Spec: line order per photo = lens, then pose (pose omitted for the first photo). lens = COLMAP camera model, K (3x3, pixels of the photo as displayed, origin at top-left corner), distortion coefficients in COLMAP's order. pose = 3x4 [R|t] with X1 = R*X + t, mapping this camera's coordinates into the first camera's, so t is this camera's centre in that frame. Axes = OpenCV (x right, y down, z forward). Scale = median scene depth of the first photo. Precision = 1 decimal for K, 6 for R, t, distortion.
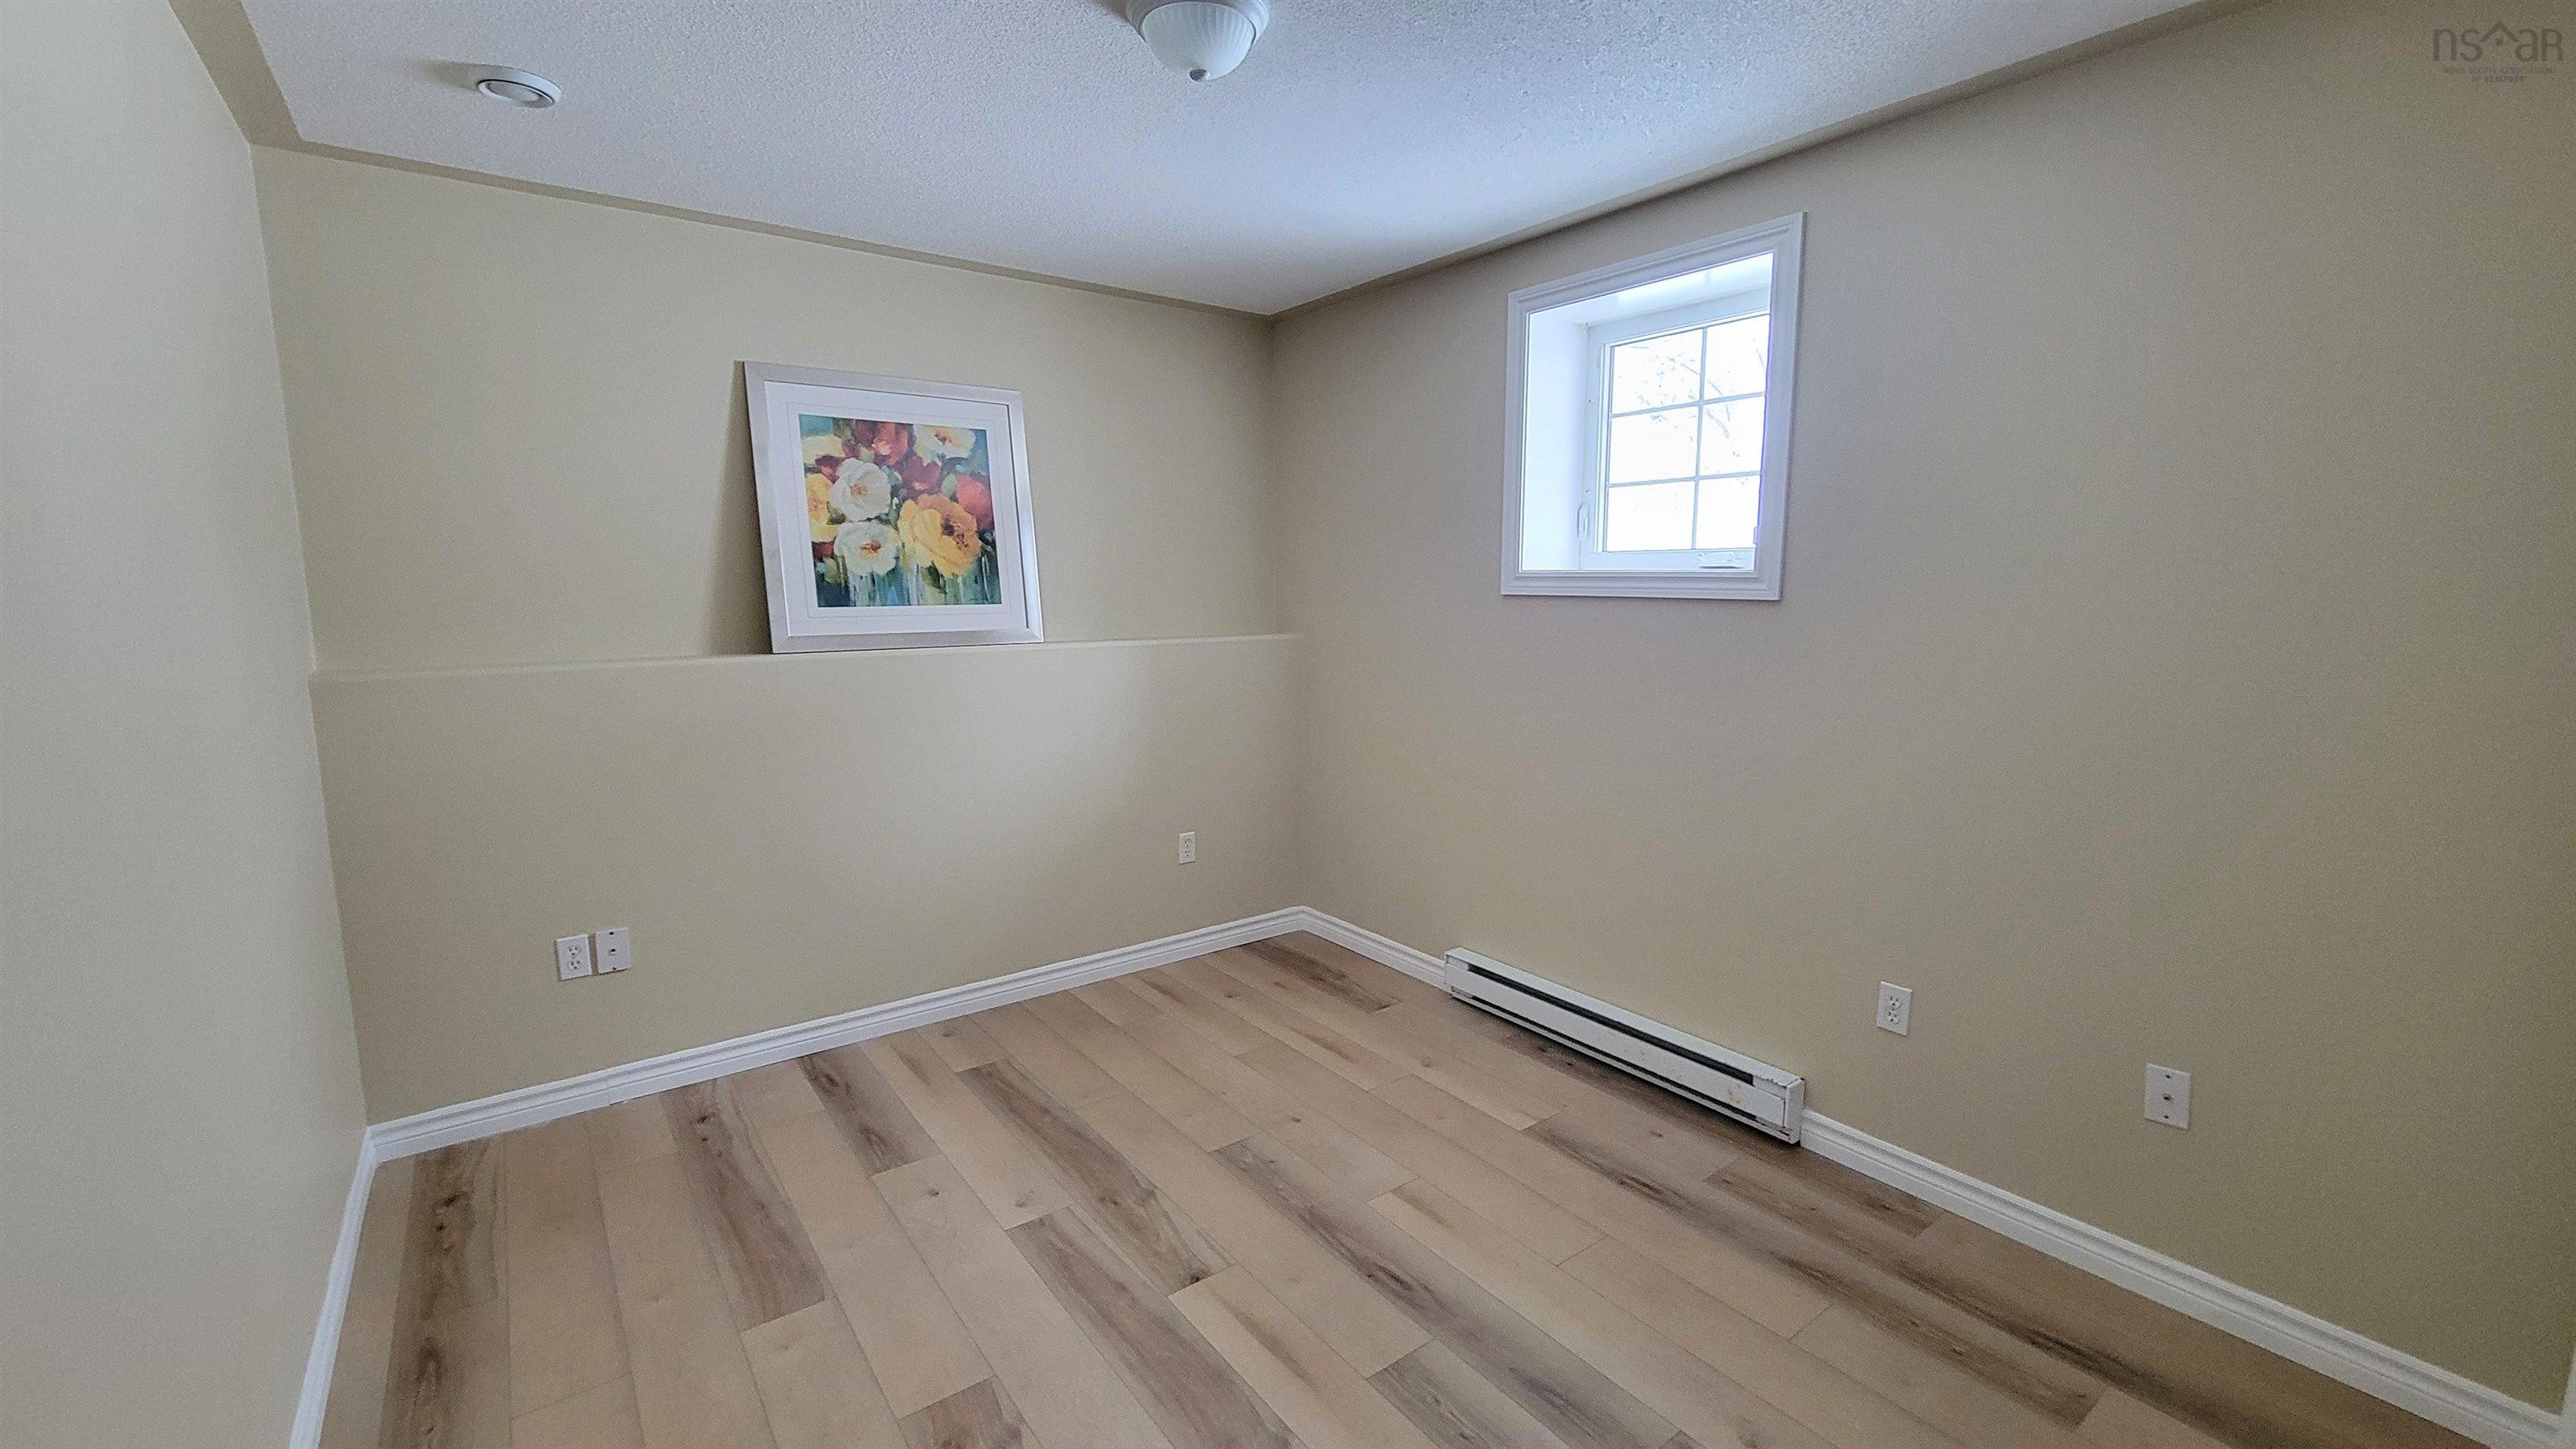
lens RADIAL K [[1052.9, 0, 1287.0], [0, 1052.9, 730.8], [0, 0, 1]] dist [0.000419, -0.000474]
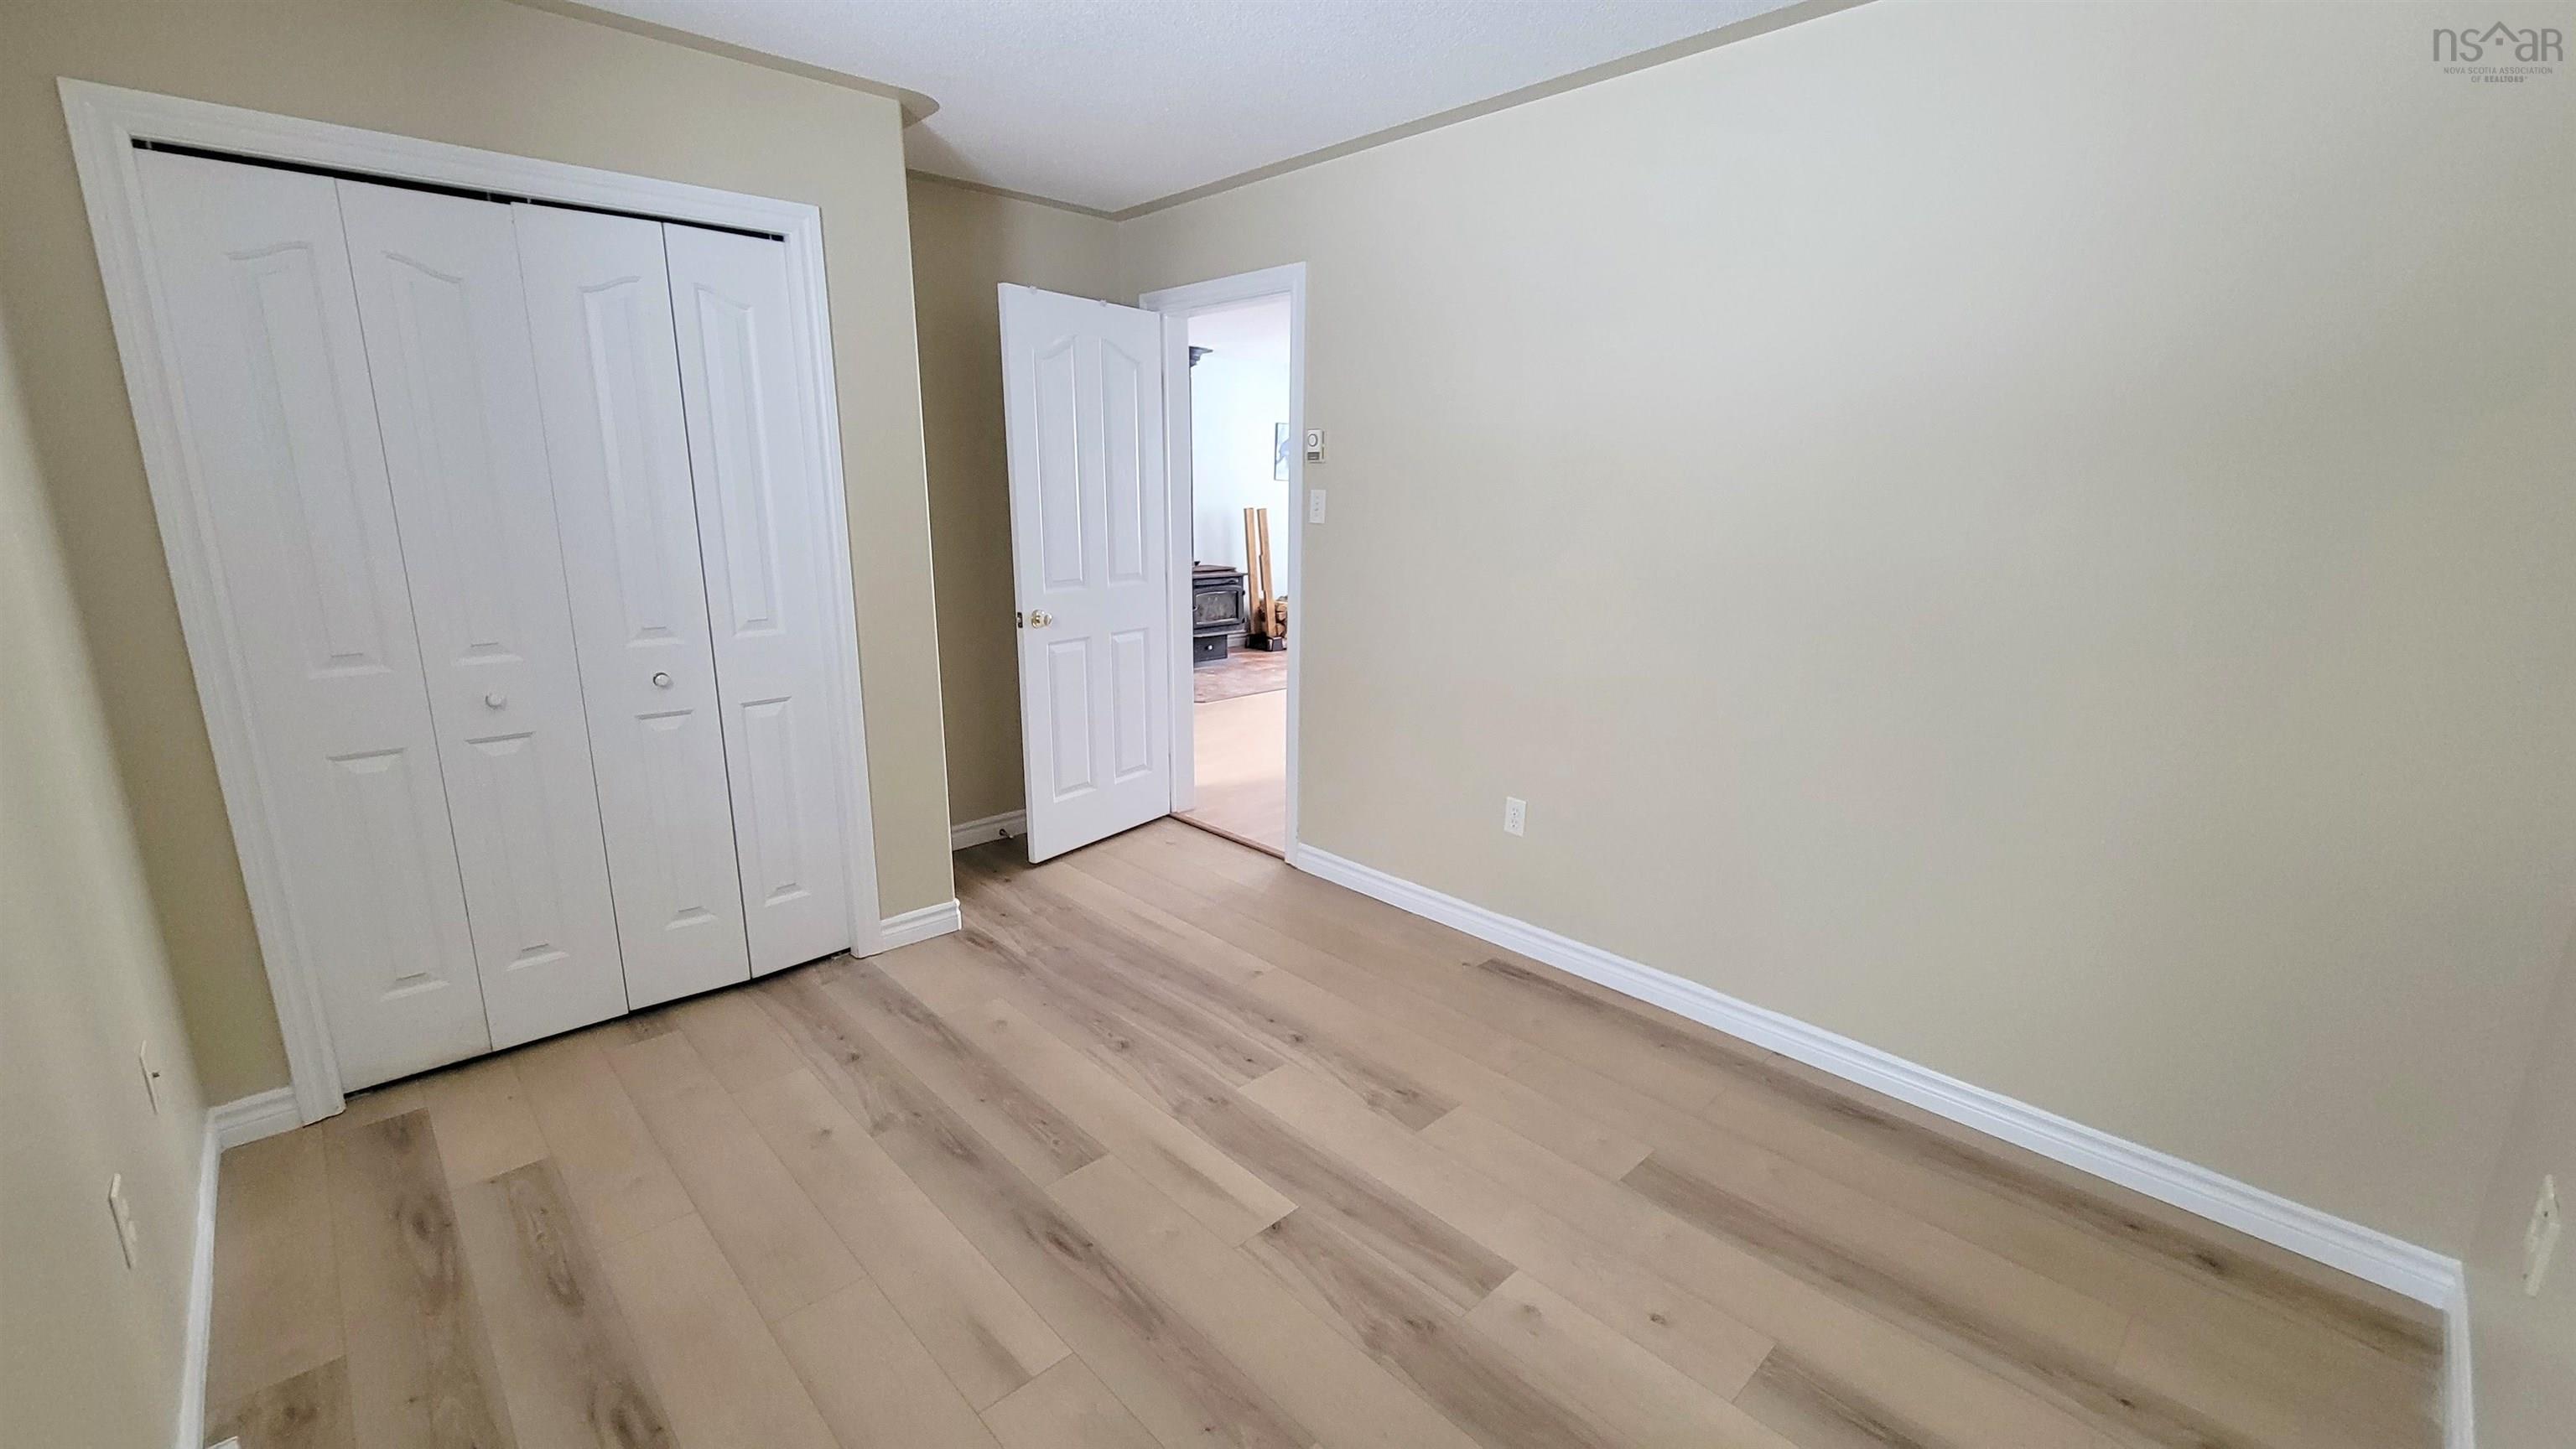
lens RADIAL K [[1052.9, 0, 1293.0], [0, 1052.9, 728.7], [0, 0, 1]] dist [0.000419, -0.000474]
pose [[-0.992363, 0.018795, -0.121914, 0.005224], [-0.028191, 0.927613, 0.372476, -0.244923], [0.120089, 0.373069, -0.919999, 1.662197]]
